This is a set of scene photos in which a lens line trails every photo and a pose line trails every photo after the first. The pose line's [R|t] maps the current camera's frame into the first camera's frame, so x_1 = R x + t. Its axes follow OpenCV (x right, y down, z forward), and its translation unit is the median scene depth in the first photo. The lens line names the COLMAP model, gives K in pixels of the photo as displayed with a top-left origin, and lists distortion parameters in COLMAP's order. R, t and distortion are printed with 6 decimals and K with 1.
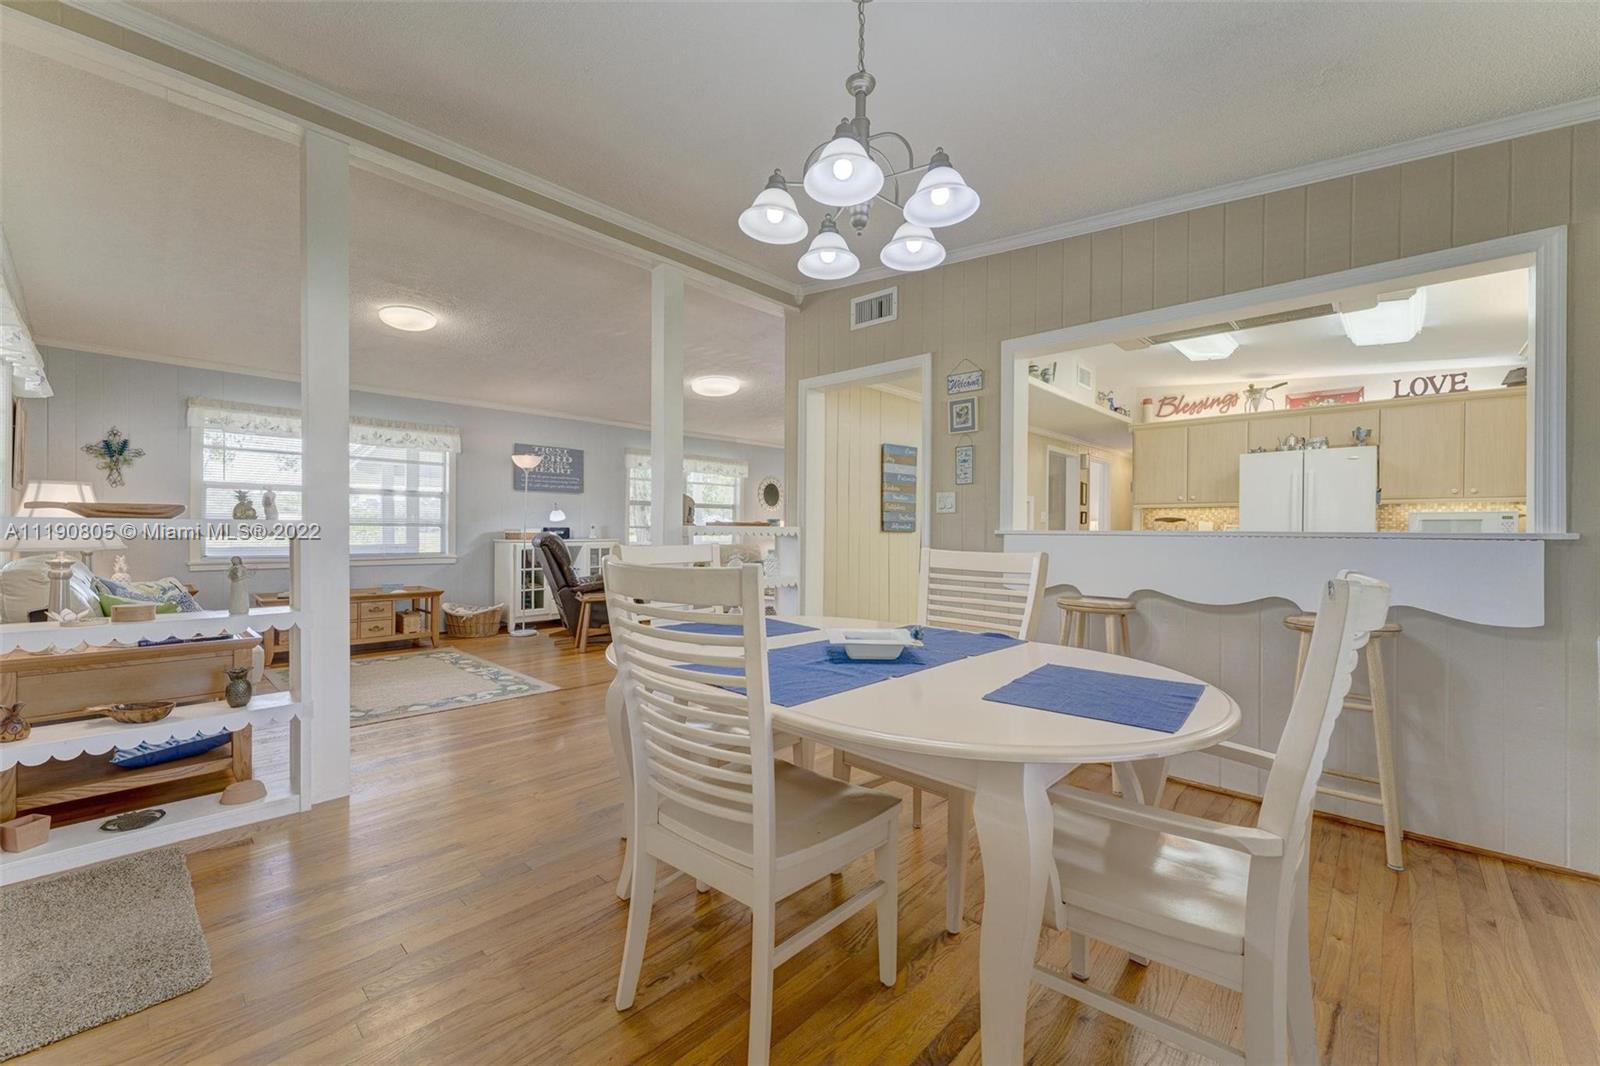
lens RADIAL K [[638.0, 0, 800.0], [0, 638.0, 533.0], [0, 0, 1]] dist [0.000402, 0.000046]
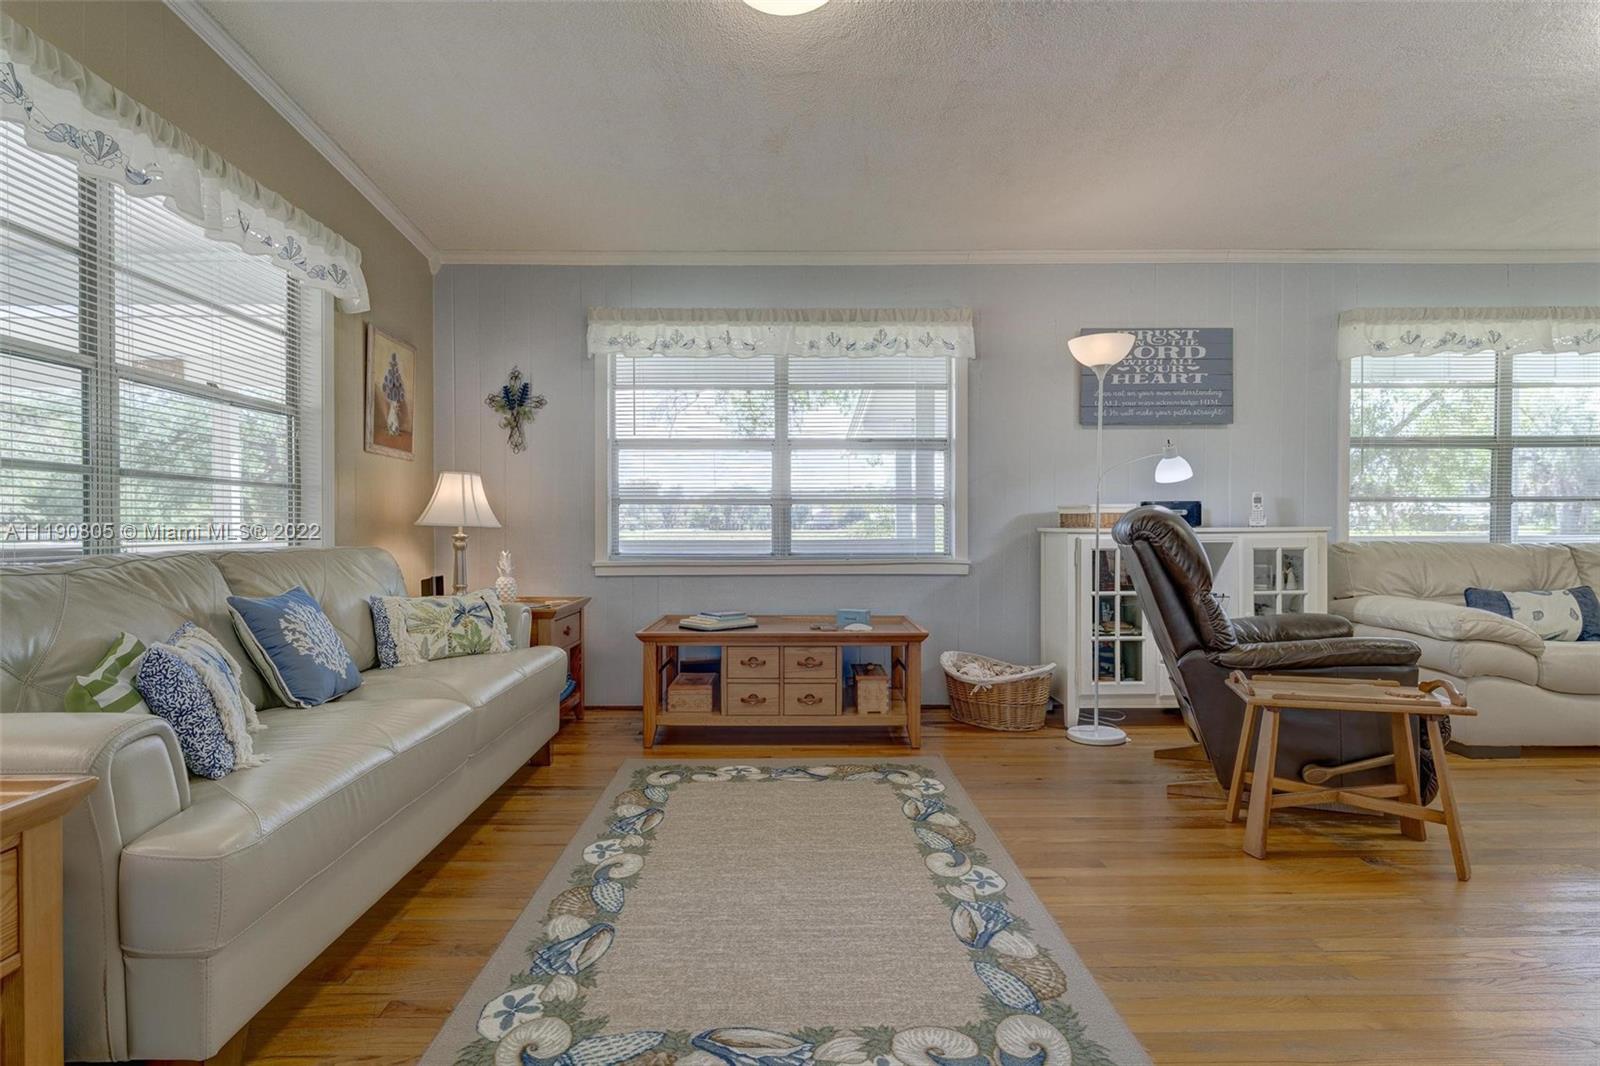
lens RADIAL K [[808.5, 0, 783.8], [0, 808.5, 532.6], [0, 0, 1]] dist [0.000680, -0.000147]
pose [[0.690674, -0.003623, -0.723157, -0.171346], [0.006458, 0.999978, 0.001157, 0.012089], [0.723137, -0.005469, 0.690683, 0.443840]]
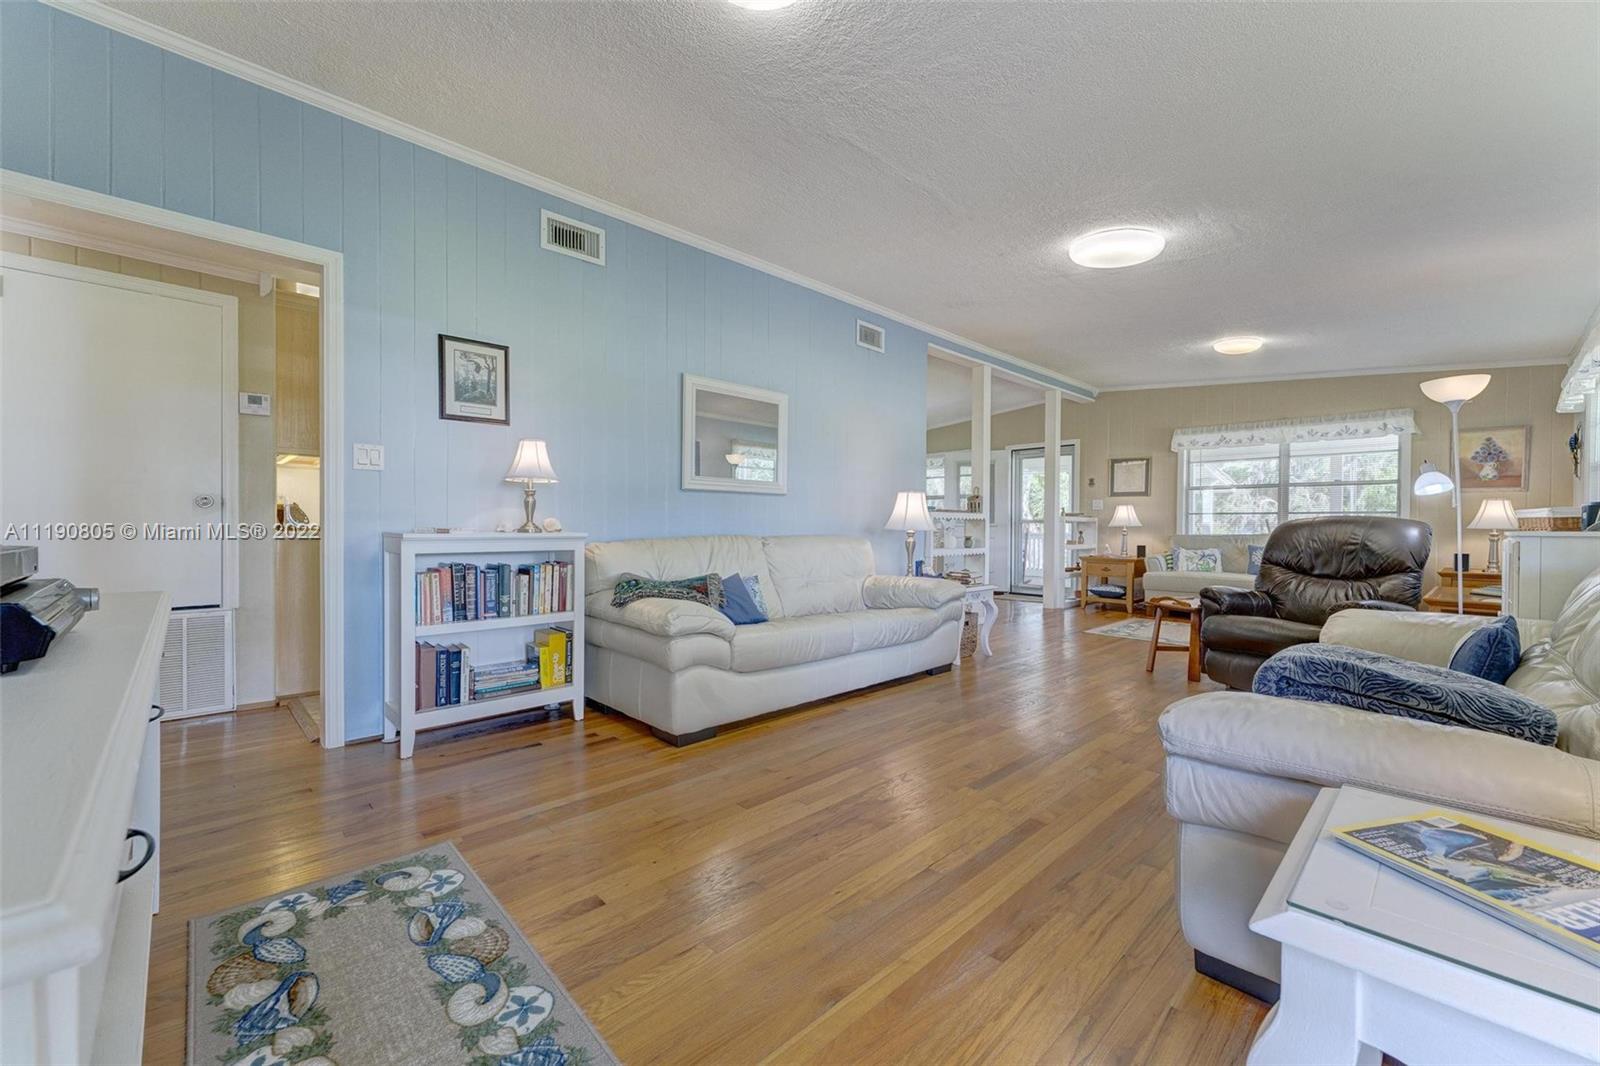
lens RADIAL K [[638.0, 0, 800.0], [0, 638.0, 533.0], [0, 0, 1]] dist [0.000402, 0.000046]
pose [[-0.998825, -0.012487, 0.046830, 0.115149], [-0.011793, 0.999817, 0.015085, 0.010961], [-0.047009, 0.014515, -0.998789, 1.564294]]
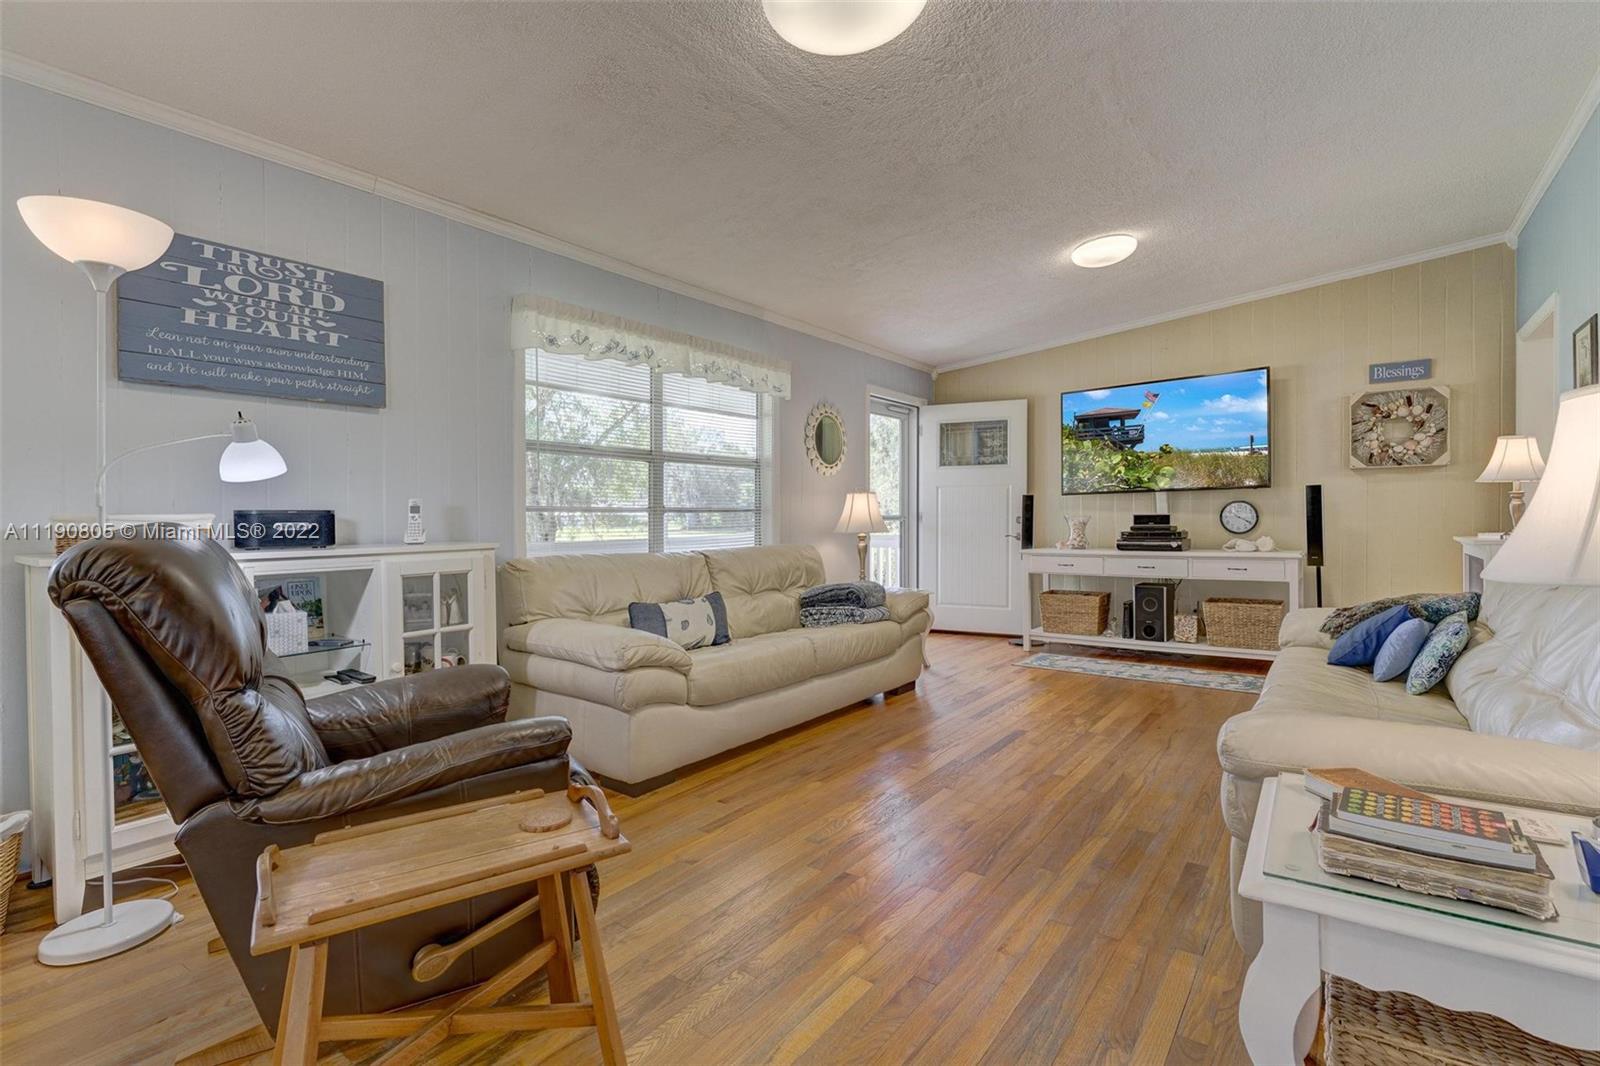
lens RADIAL K [[741.7, 0, 800.2], [0, 741.7, 528.9], [0, 0, 1]] dist [0.000607, -0.000026]
pose [[0.994082, -0.017344, 0.107243, -0.189903], [0.016294, 0.999811, 0.010651, 0.000660], [-0.107408, -0.008841, 0.994176, 0.677025]]
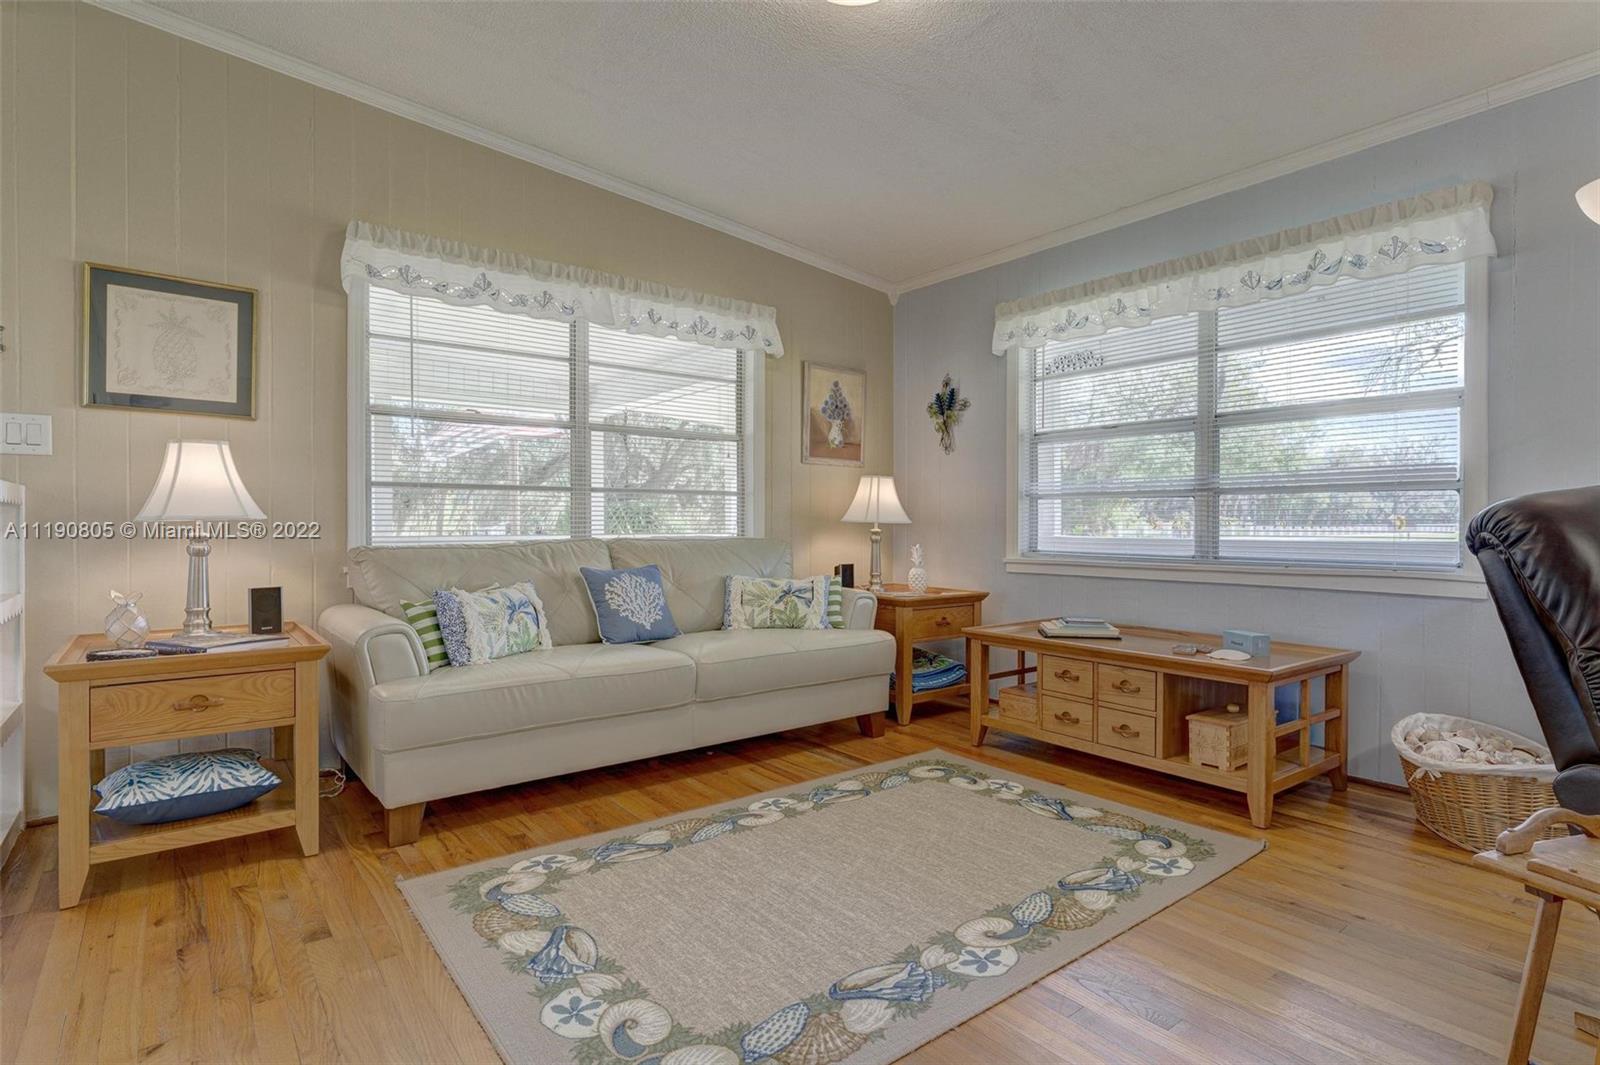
lens RADIAL K [[805.2, 0, 794.6], [0, 805.2, 529.0], [0, 0, 1]] dist [-0.000874, -0.000374]
pose [[-0.153459, -0.000529, -0.988155, -0.079099], [-0.002645, 0.999996, -0.000124, 0.012598], [0.988152, 0.002595, -0.153459, 0.716781]]
